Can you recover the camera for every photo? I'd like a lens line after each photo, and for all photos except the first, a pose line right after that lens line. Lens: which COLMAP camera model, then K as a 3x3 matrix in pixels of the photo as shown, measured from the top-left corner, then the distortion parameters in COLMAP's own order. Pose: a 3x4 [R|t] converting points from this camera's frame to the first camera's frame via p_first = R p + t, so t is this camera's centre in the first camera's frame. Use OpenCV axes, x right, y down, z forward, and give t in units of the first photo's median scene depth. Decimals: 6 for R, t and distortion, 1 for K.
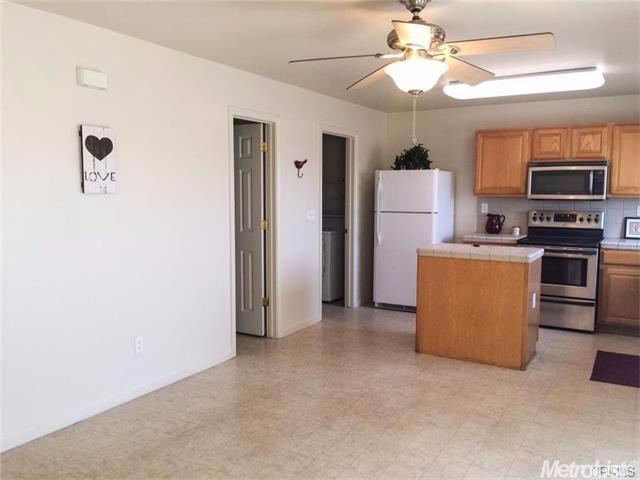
lens RADIAL K [[547.8, 0, 320.0], [0, 547.8, 240.0], [0, 0, 1]] dist [0.074329, -0.090364]
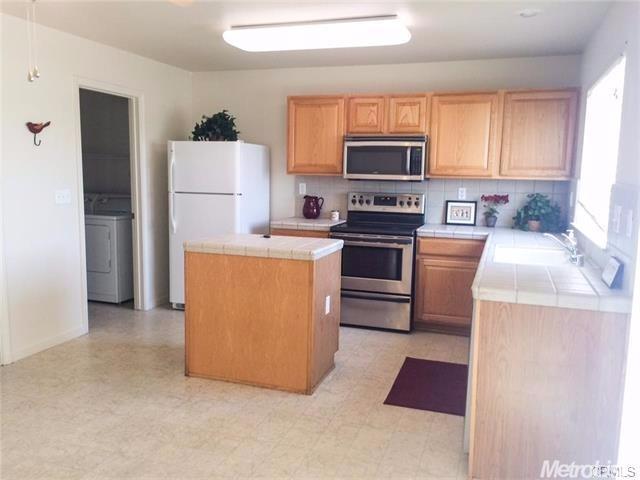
lens RADIAL K [[547.8, 0, 320.0], [0, 547.8, 240.0], [0, 0, 1]] dist [0.074329, -0.090364]
pose [[0.978333, -0.012996, 0.206628, 0.168470], [0.004815, 0.999186, 0.040049, -0.014108], [-0.206980, -0.038186, 0.977600, 0.175193]]
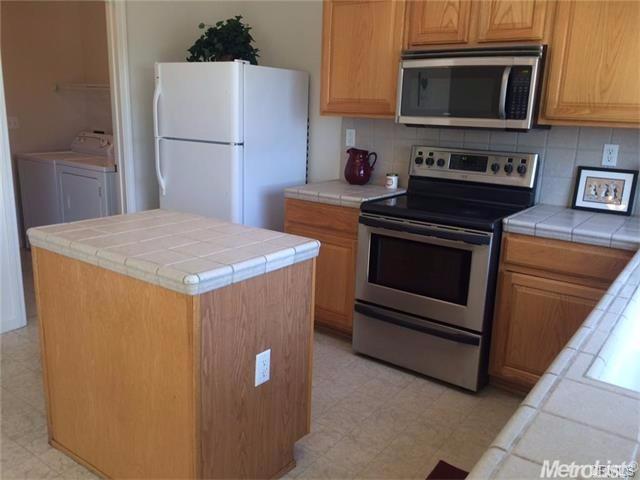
lens RADIAL K [[547.8, 0, 320.0], [0, 547.8, 240.0], [0, 0, 1]] dist [0.074329, -0.090364]
pose [[0.994831, 0.050954, -0.087839, 0.369438], [-0.037813, 0.988671, 0.145258, -0.039858], [0.094246, -0.141186, 0.985487, 0.480329]]
